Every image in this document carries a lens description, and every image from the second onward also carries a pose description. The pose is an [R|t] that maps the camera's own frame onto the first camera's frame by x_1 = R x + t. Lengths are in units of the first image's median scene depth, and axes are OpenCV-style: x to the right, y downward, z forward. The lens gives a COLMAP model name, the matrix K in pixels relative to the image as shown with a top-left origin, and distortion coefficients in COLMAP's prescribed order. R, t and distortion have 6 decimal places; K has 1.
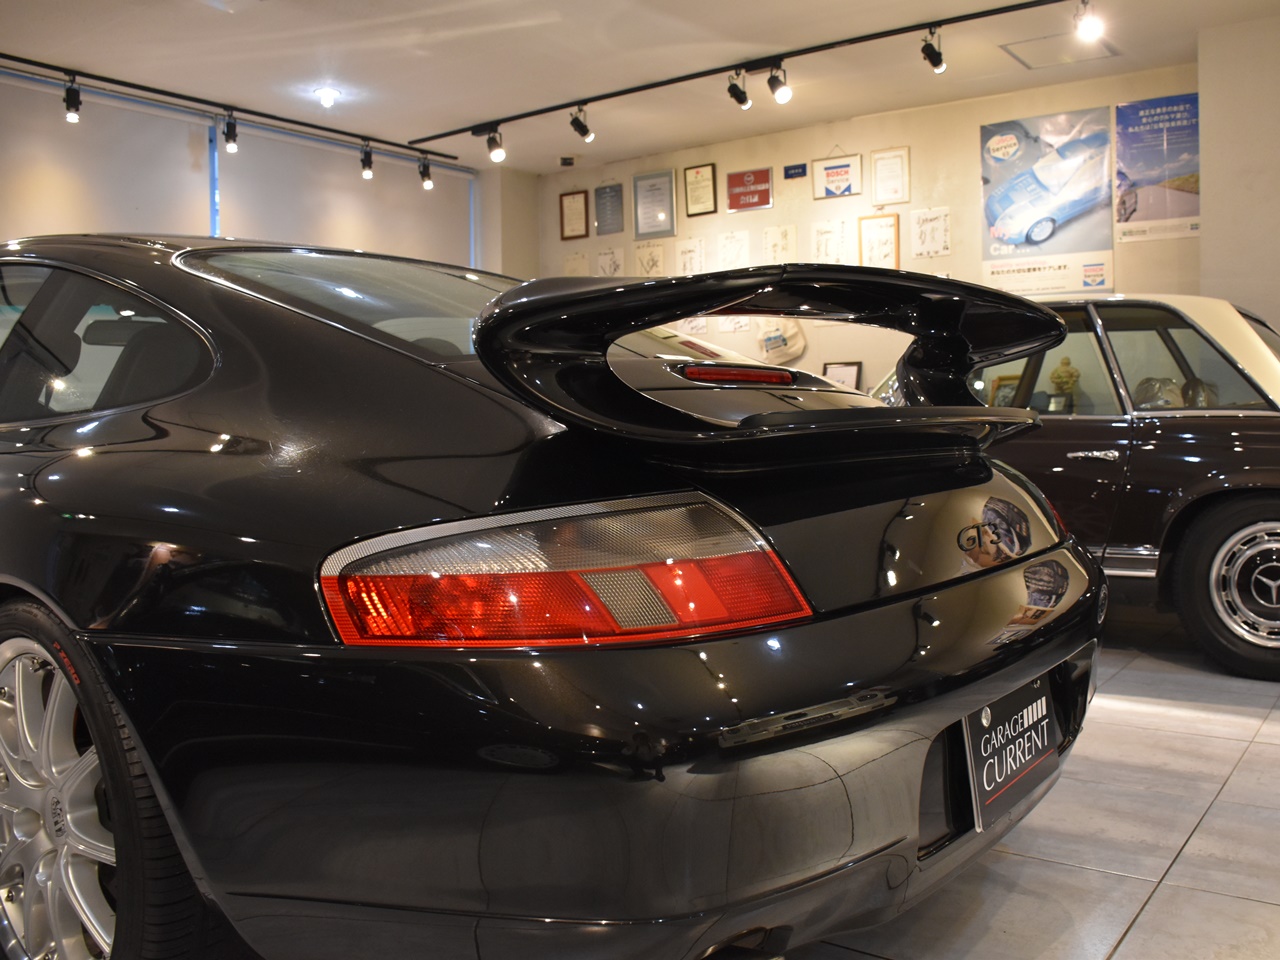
lens RADIAL K [[1090.7, 0, 695.0], [0, 1090.7, 530.5], [0, 0, 1]] dist [-0.066854, 0.023529]
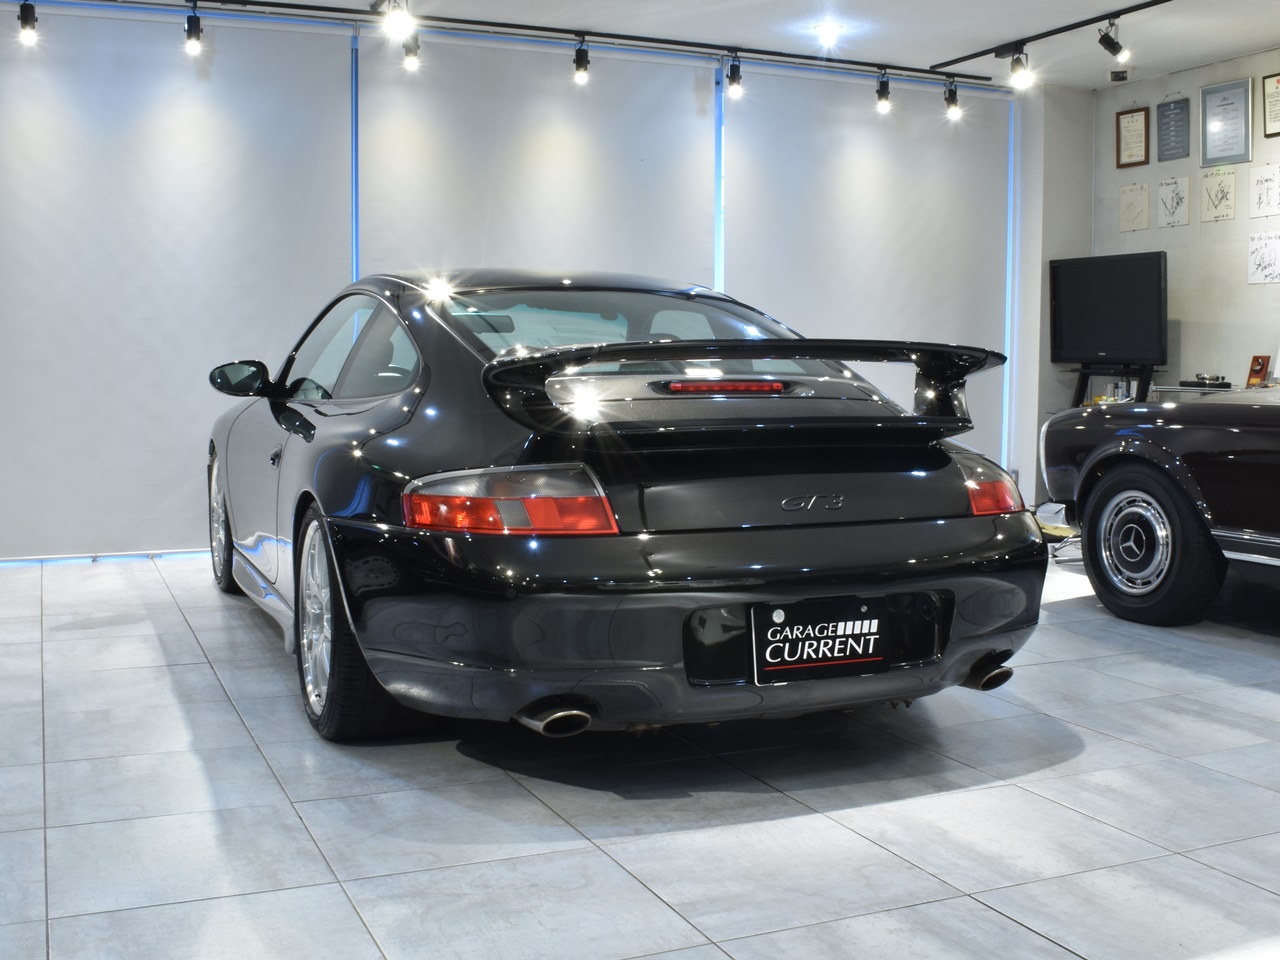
lens RADIAL K [[1423.1, 0, 666.1], [0, 1423.1, 465.6], [0, 0, 1]] dist [-0.118680, 0.000000]
pose [[0.875871, 0.051493, -0.479789, 0.113576], [-0.068913, 0.997446, -0.018753, 0.000347], [0.477598, 0.049489, 0.877183, -0.092990]]
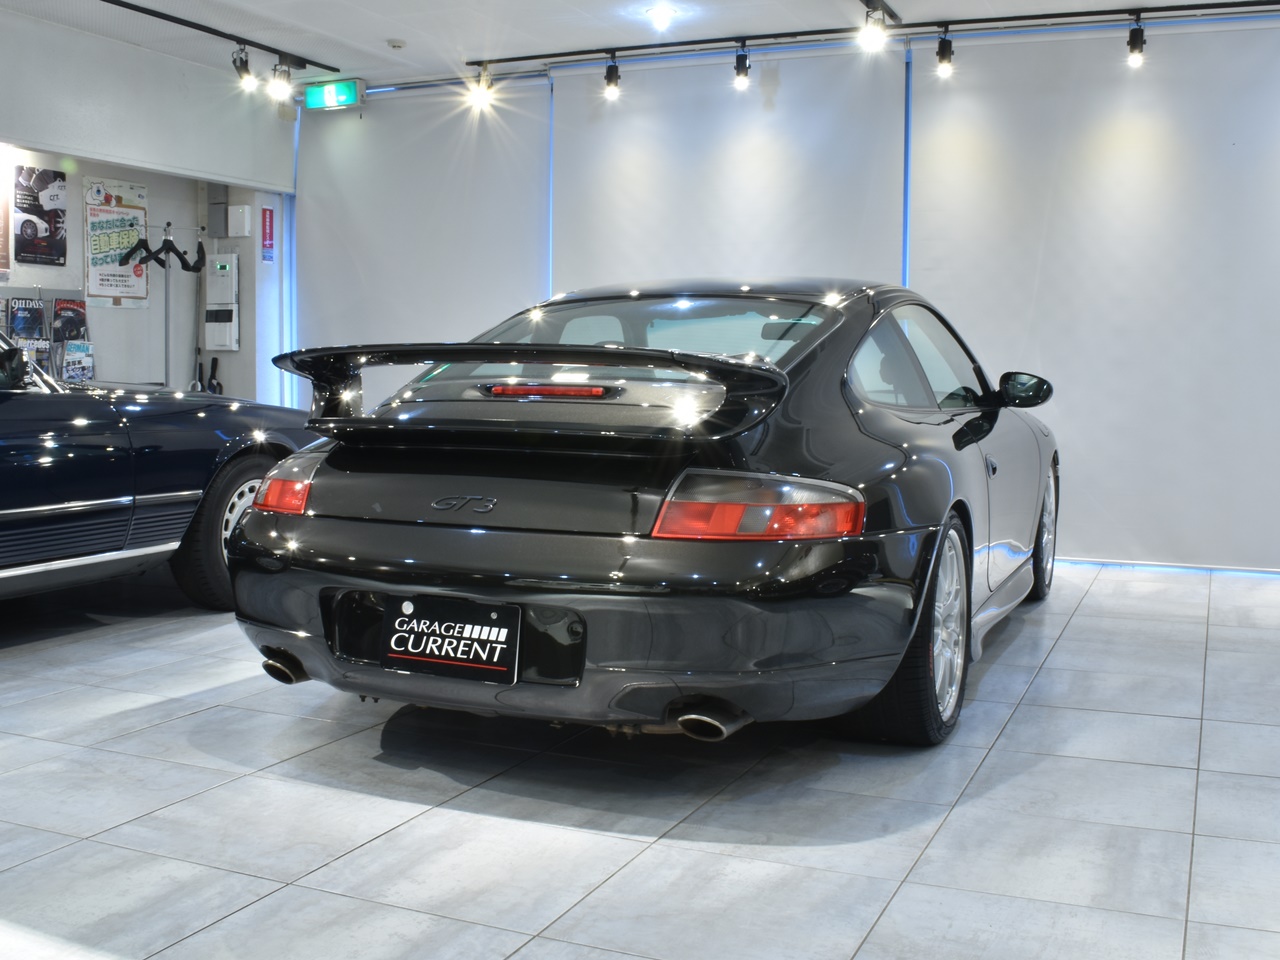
lens RADIAL K [[1423.1, 0, 641.5], [0, 1423.1, 482.6], [0, 0, 1]] dist [-0.118680, 0.000000]
pose [[0.221179, 0.094093, -0.970683, 0.249211], [-0.122174, 0.990167, 0.068144, -0.021329], [0.967550, 0.103520, 0.230500, 0.084794]]
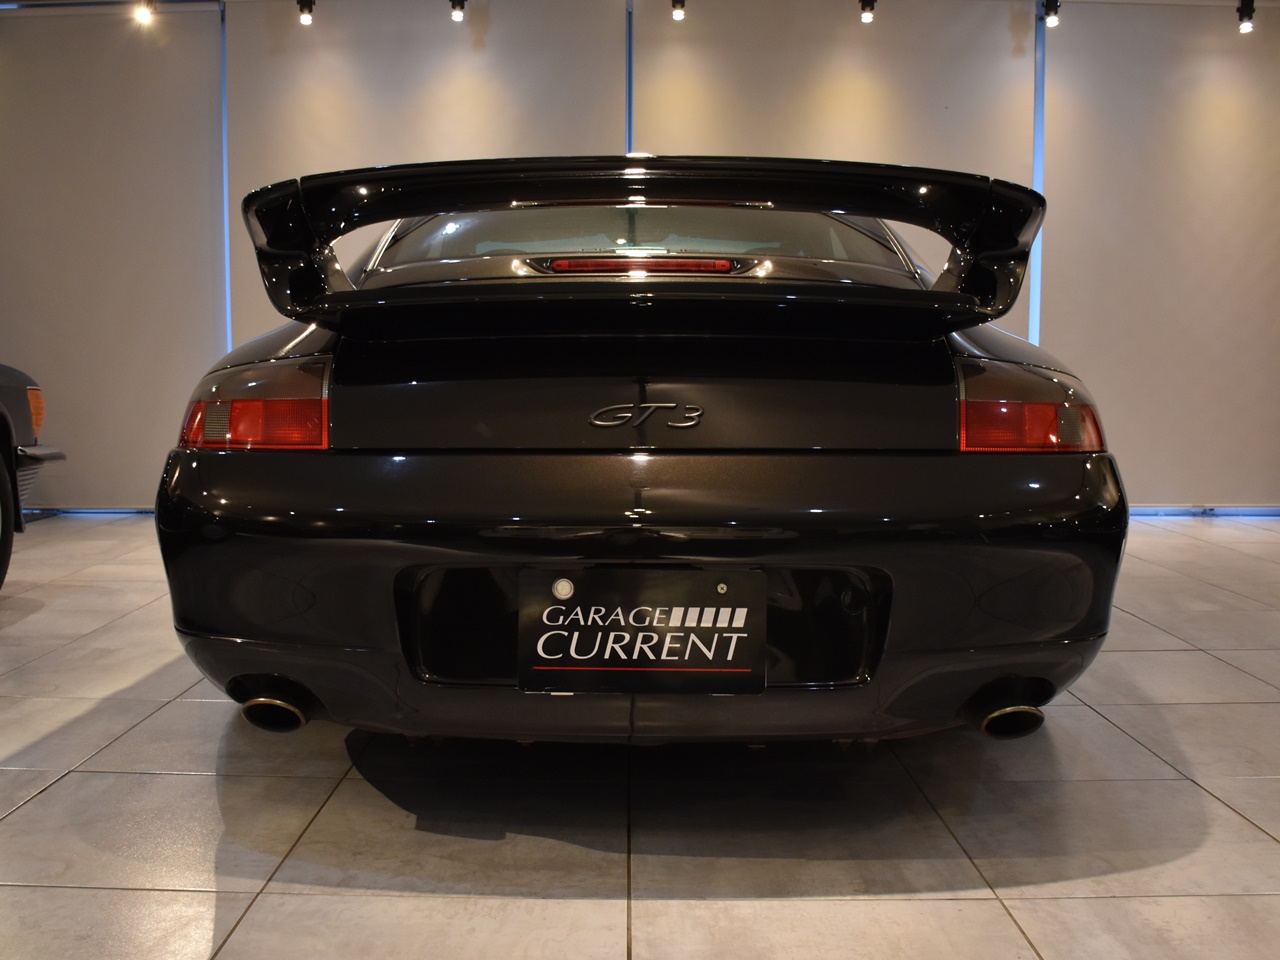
lens RADIAL K [[1231.6, 0, 631.7], [0, 1231.6, 530.0], [0, 0, 1]] dist [-0.103619, 0.000000]
pose [[0.590376, 0.112606, -0.799235, 0.125733], [-0.099511, 0.992820, 0.066374, 0.003498], [0.800971, 0.040347, 0.597343, 0.036614]]
